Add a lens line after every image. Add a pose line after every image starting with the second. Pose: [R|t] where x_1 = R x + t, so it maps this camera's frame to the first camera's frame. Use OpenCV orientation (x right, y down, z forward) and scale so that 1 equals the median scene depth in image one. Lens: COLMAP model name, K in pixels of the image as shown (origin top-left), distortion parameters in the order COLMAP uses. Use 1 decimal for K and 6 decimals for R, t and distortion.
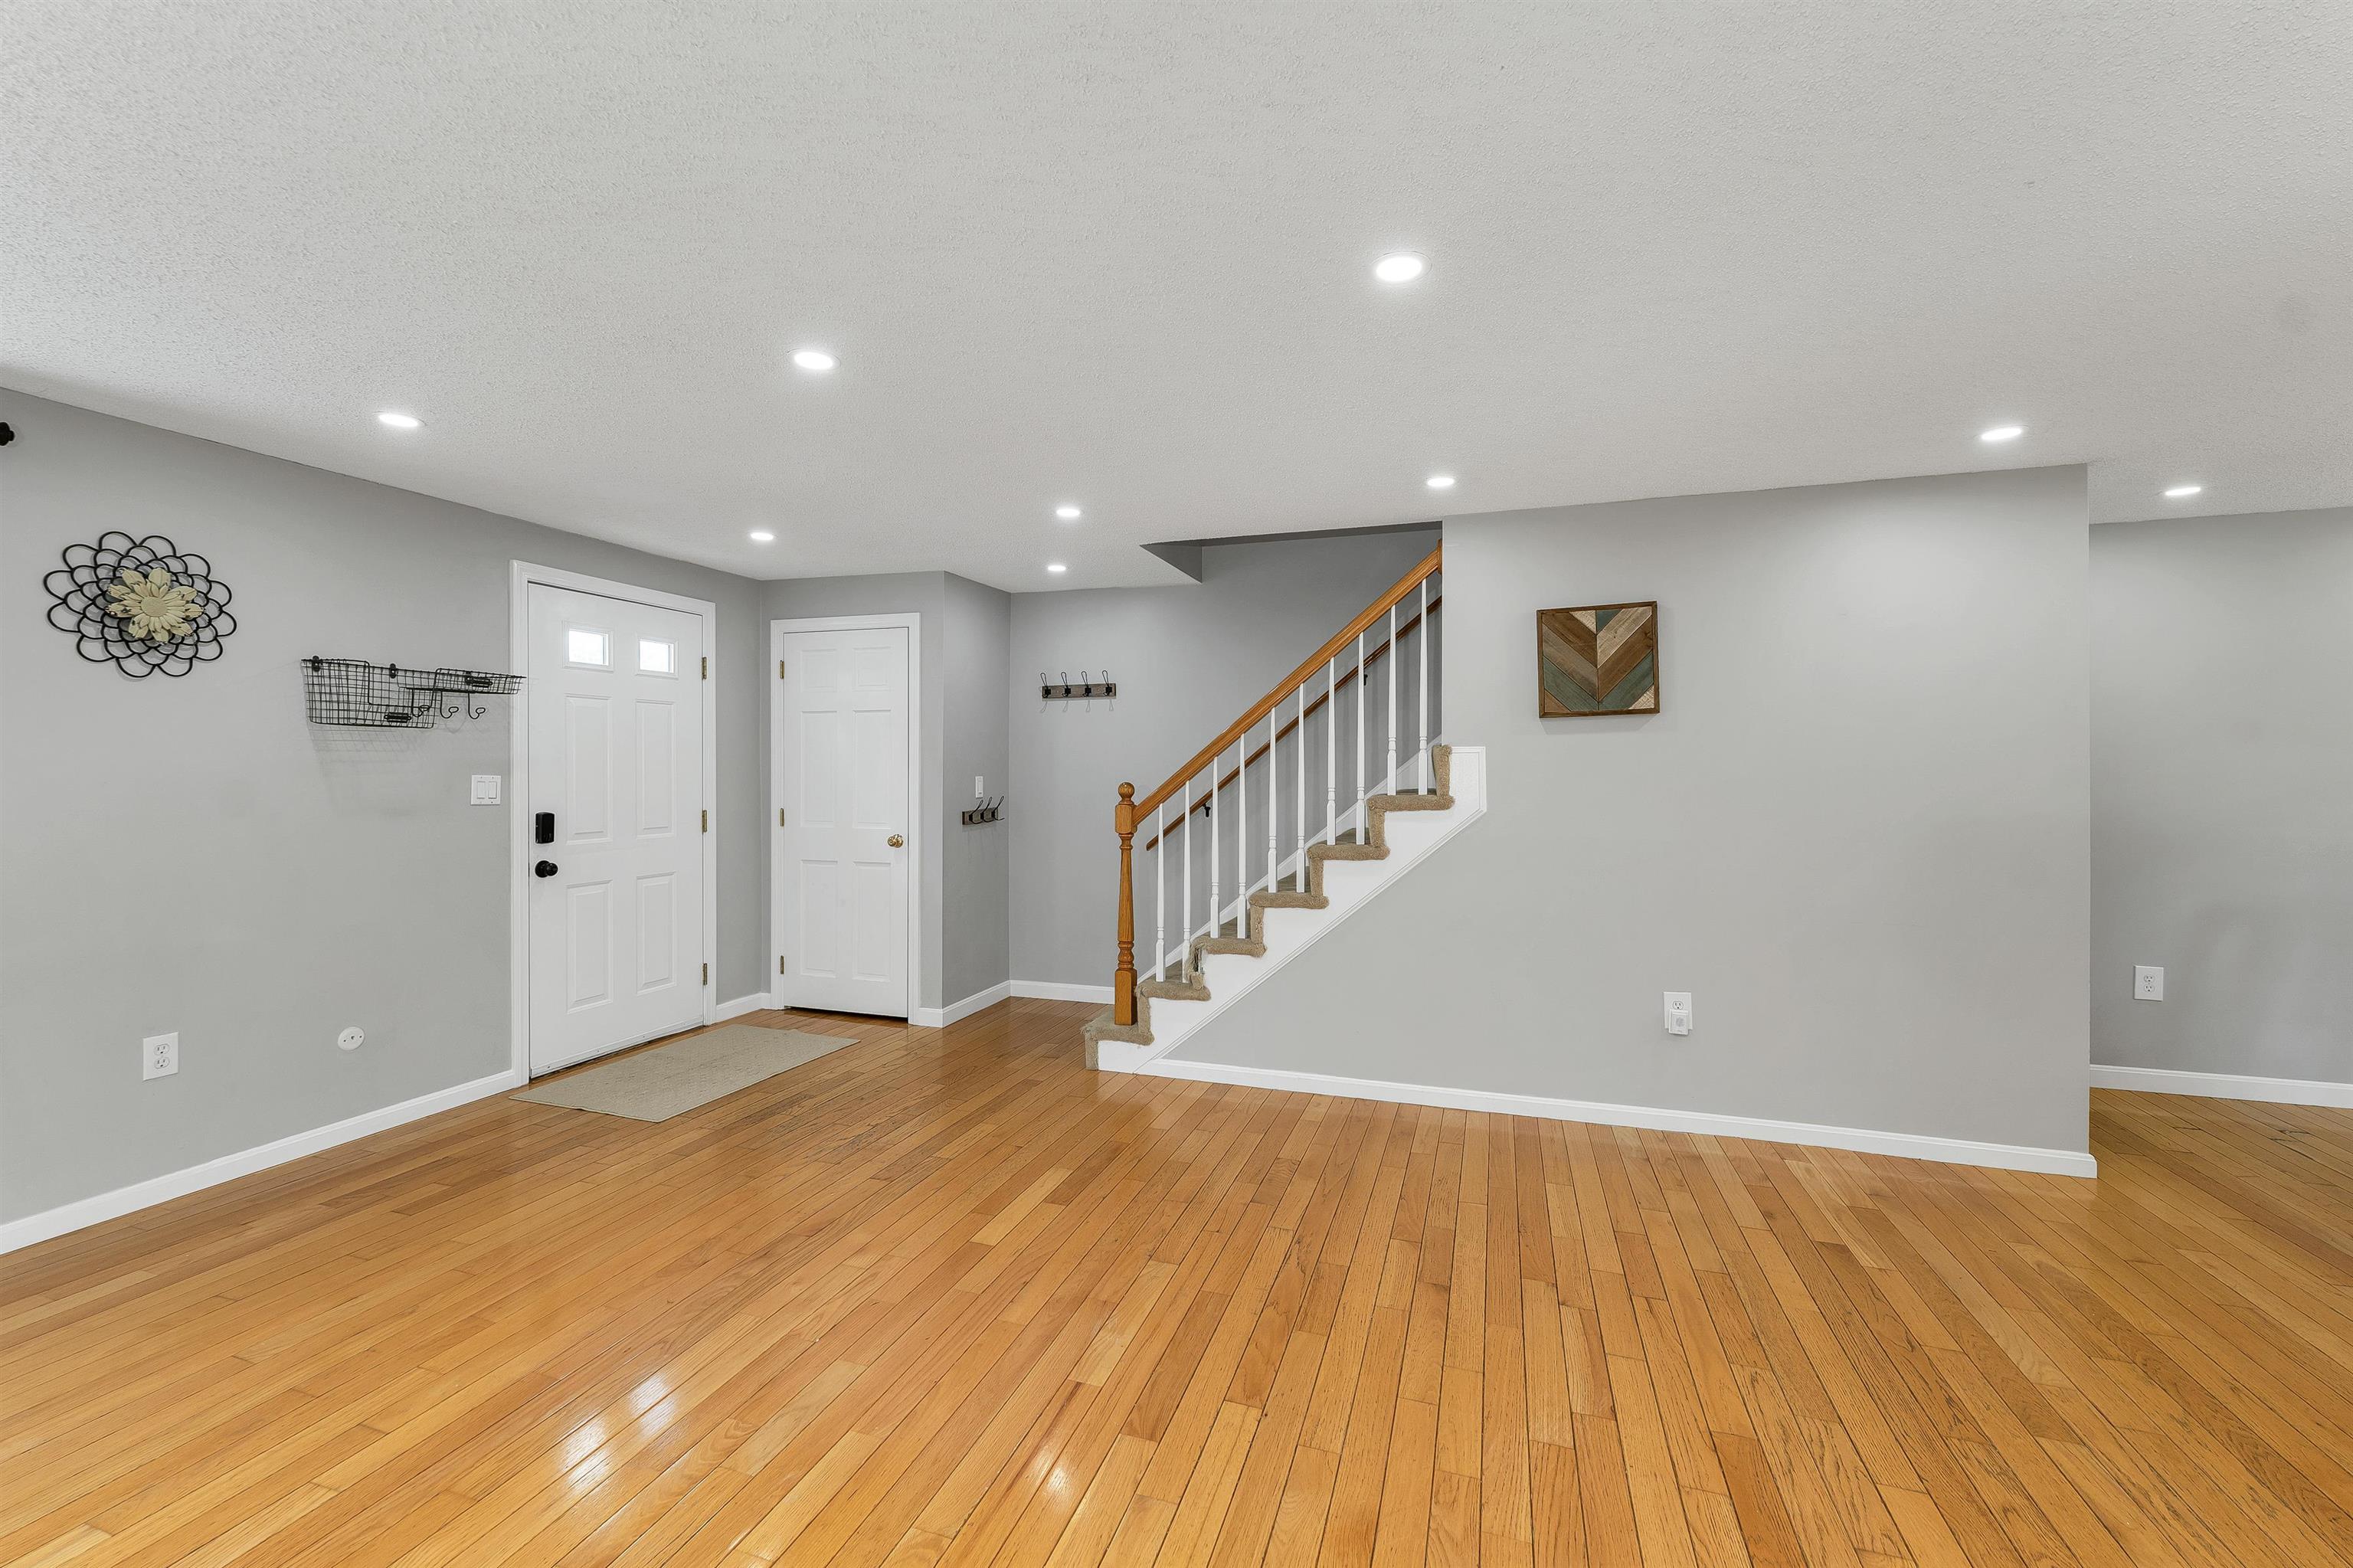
lens RADIAL K [[965.9, 0, 1165.8], [0, 965.9, 778.5], [0, 0, 1]] dist [-0.001903, -0.000189]
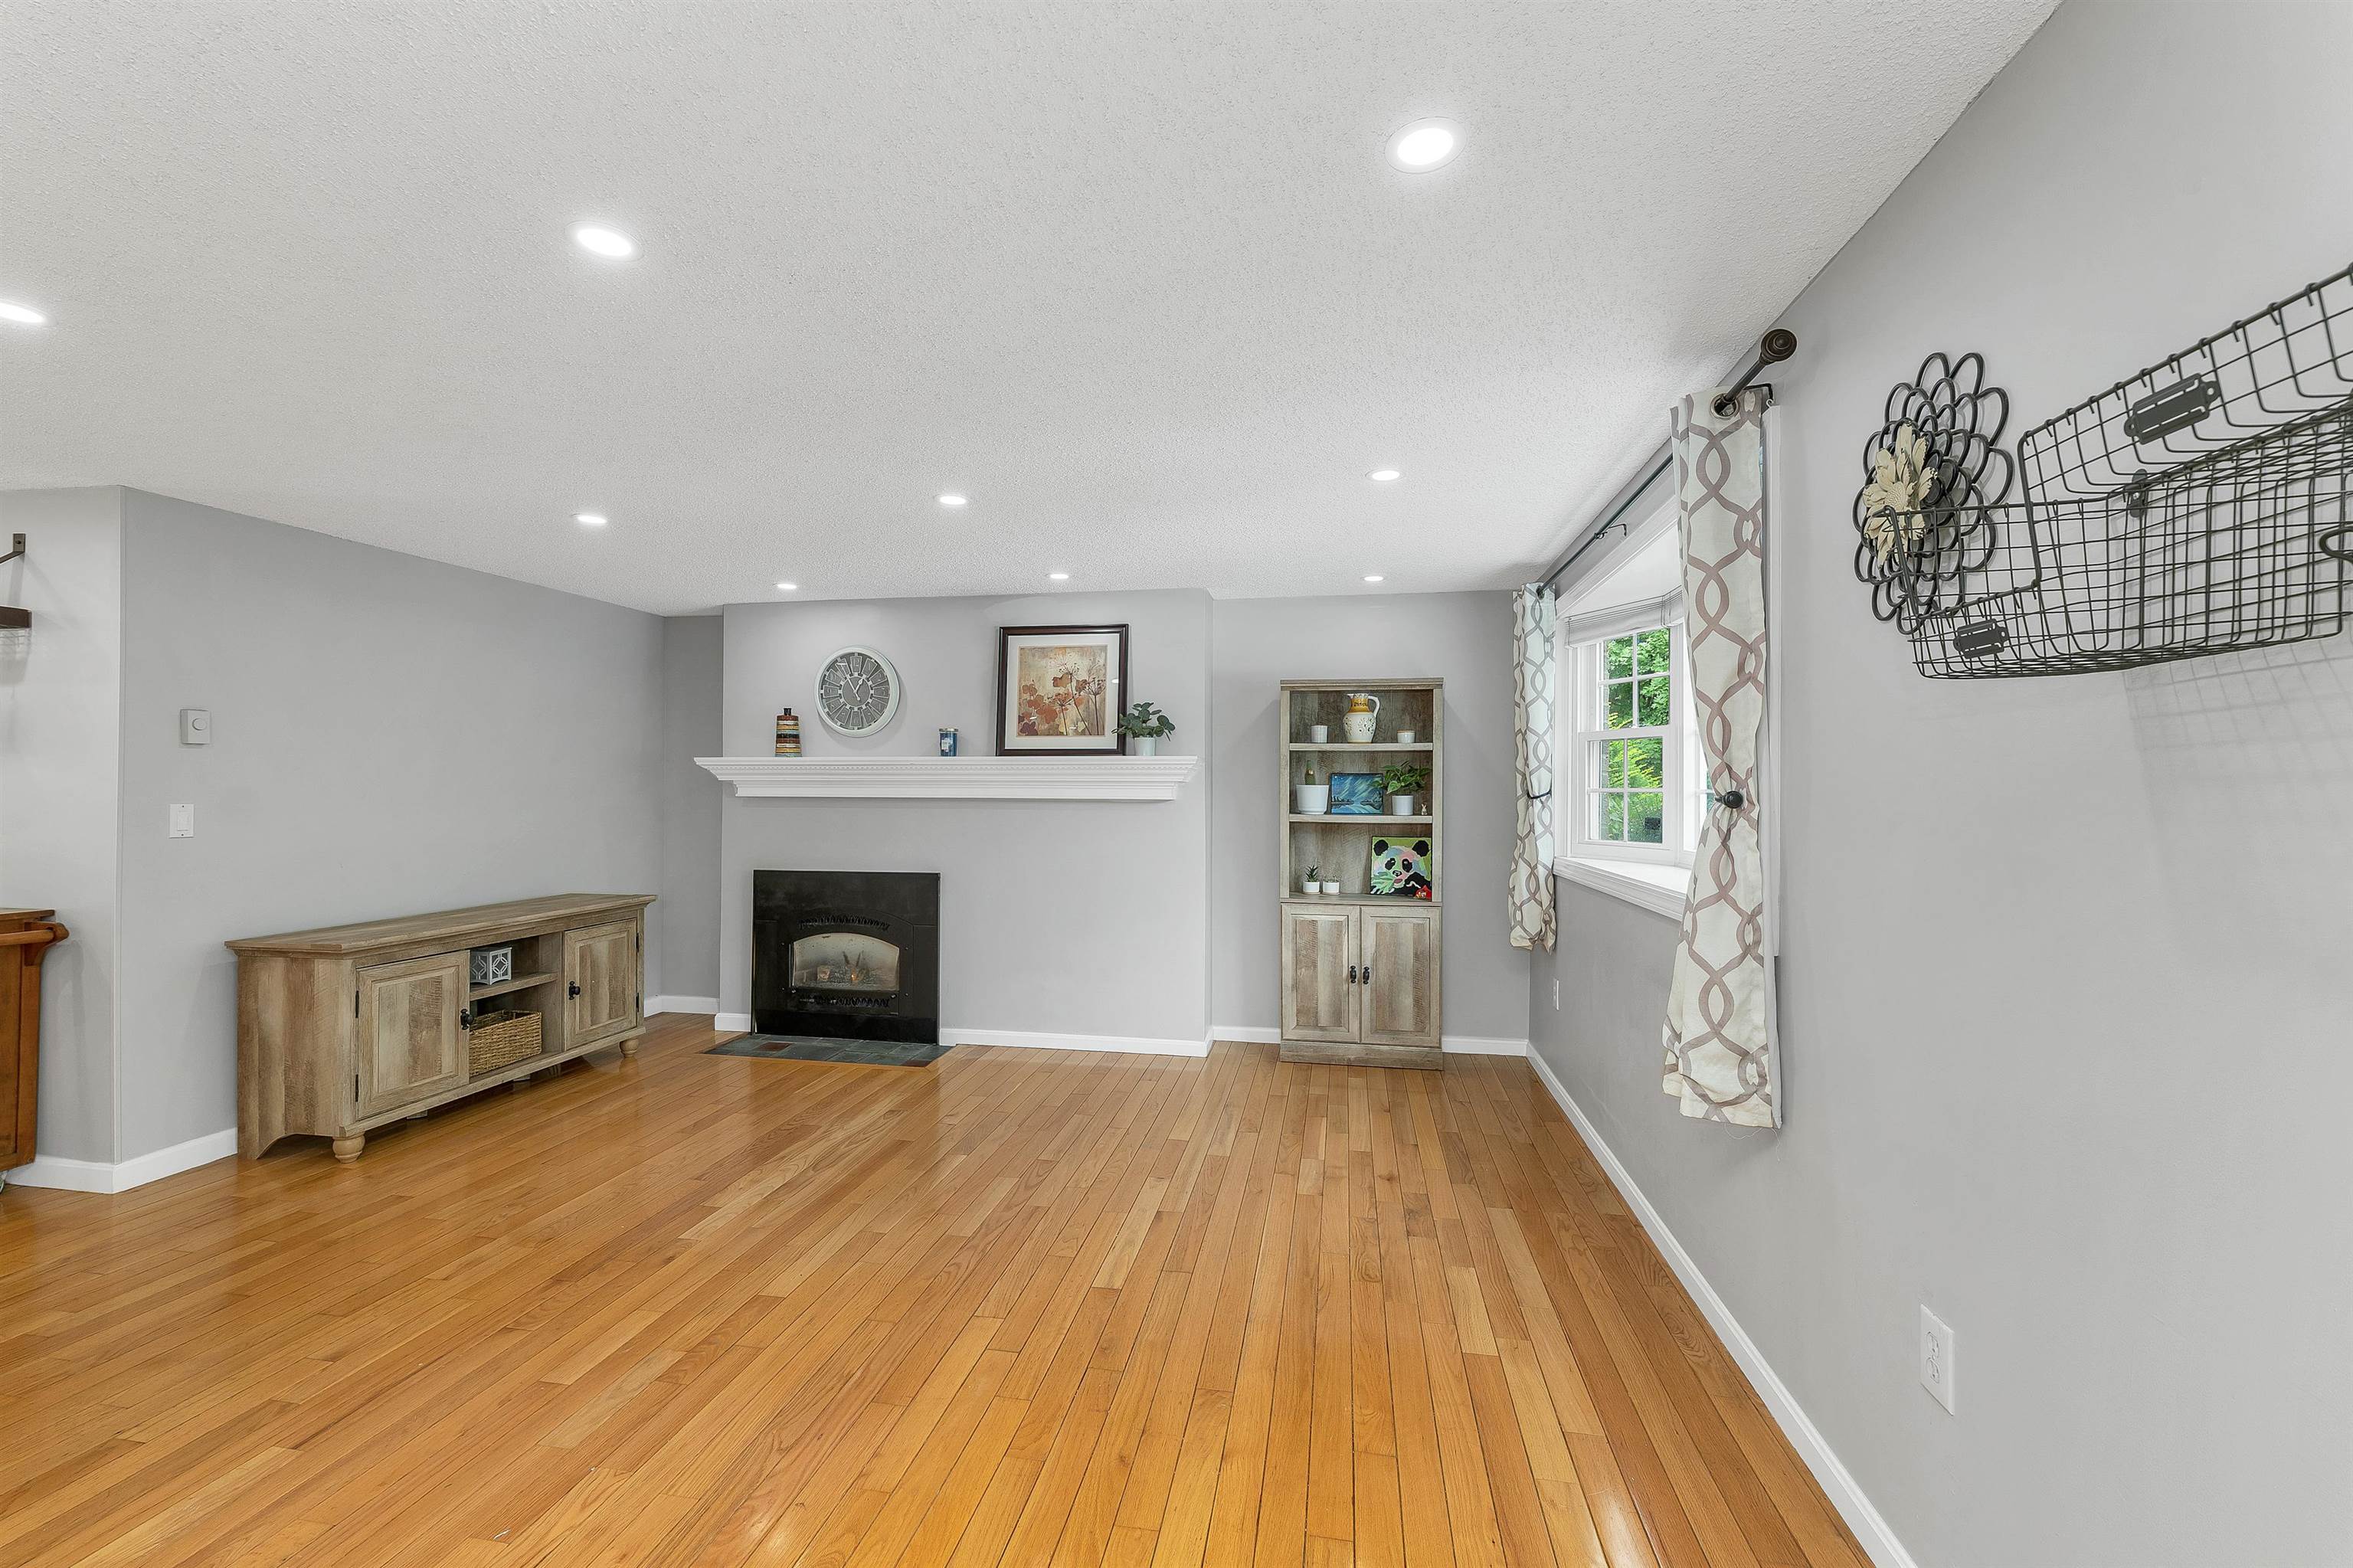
lens RADIAL K [[965.9, 0, 1170.8], [0, 965.9, 789.4], [0, 0, 1]] dist [-0.001903, -0.000189]
pose [[-0.988549, -0.006289, -0.150767, -0.442932], [-0.006934, 0.999969, 0.003756, -0.012140], [0.150739, 0.004759, -0.988562, 1.153520]]
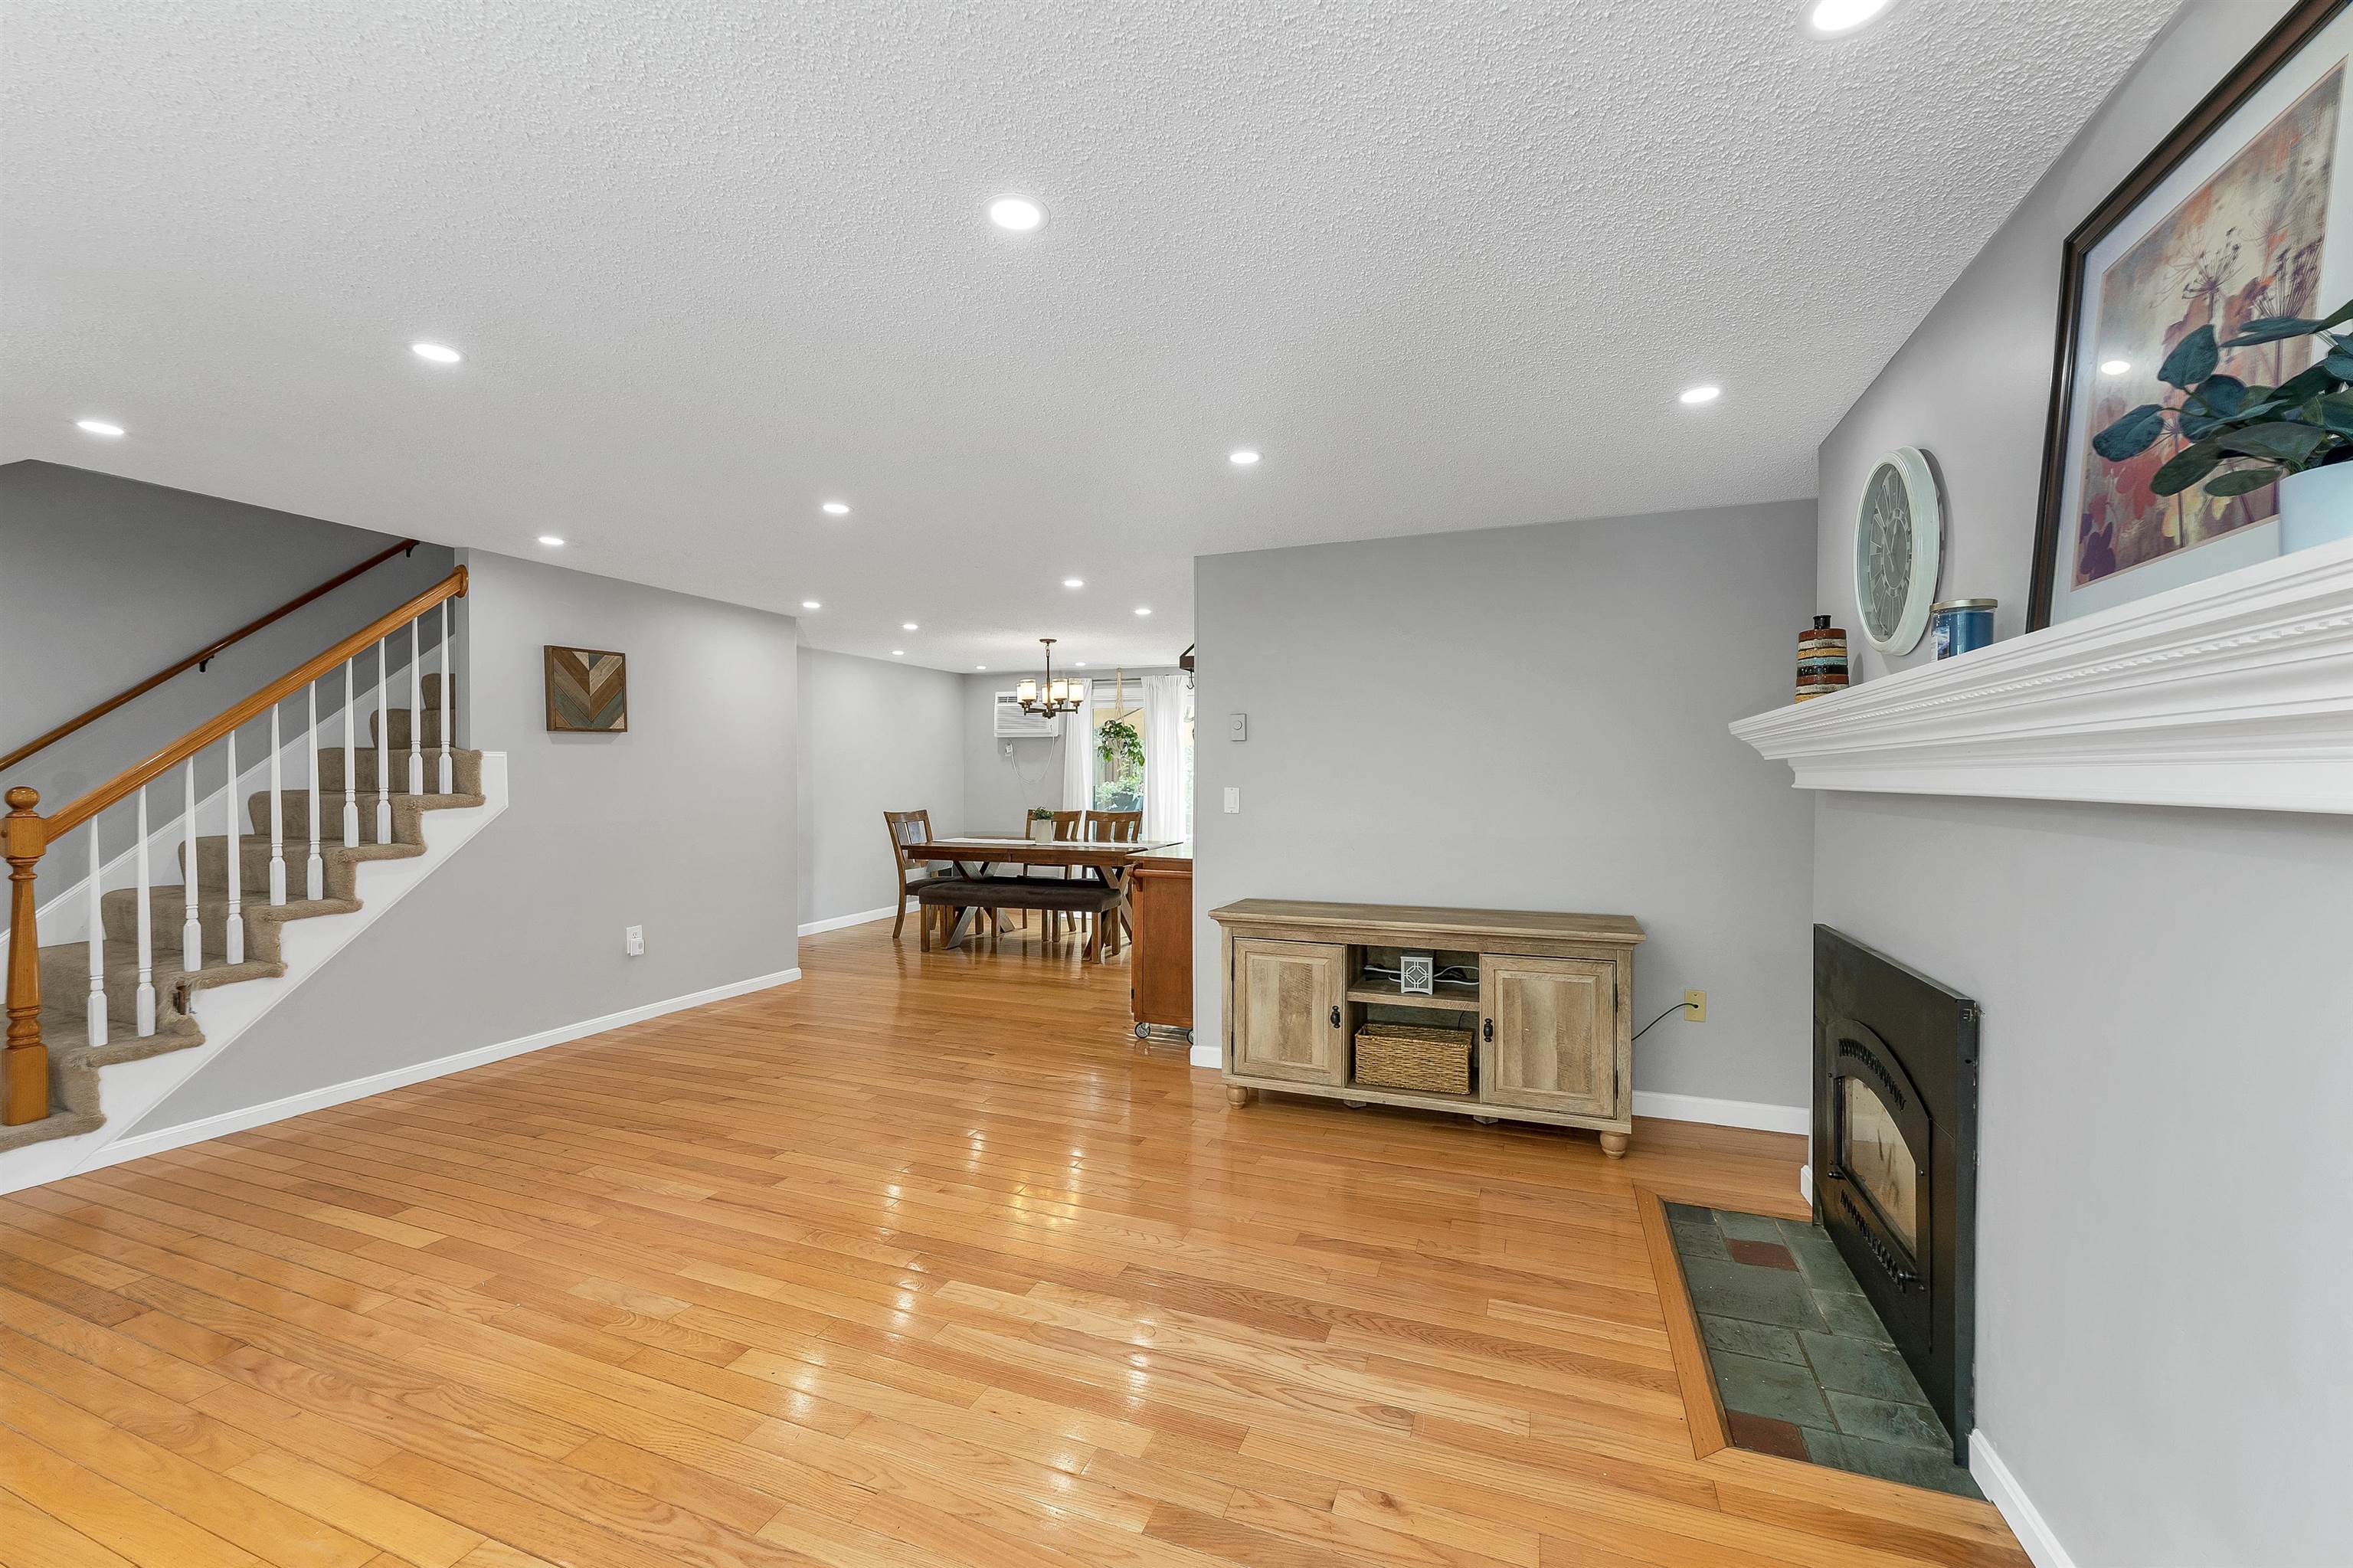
lens RADIAL K [[965.9, 0, 1161.3], [0, 965.9, 784.1], [0, 0, 1]] dist [-0.001903, -0.000189]
pose [[0.045547, -0.009113, 0.998921, -0.845148], [0.001419, 0.999958, 0.009057, -0.003337], [-0.998961, 0.001005, 0.045558, 0.142967]]
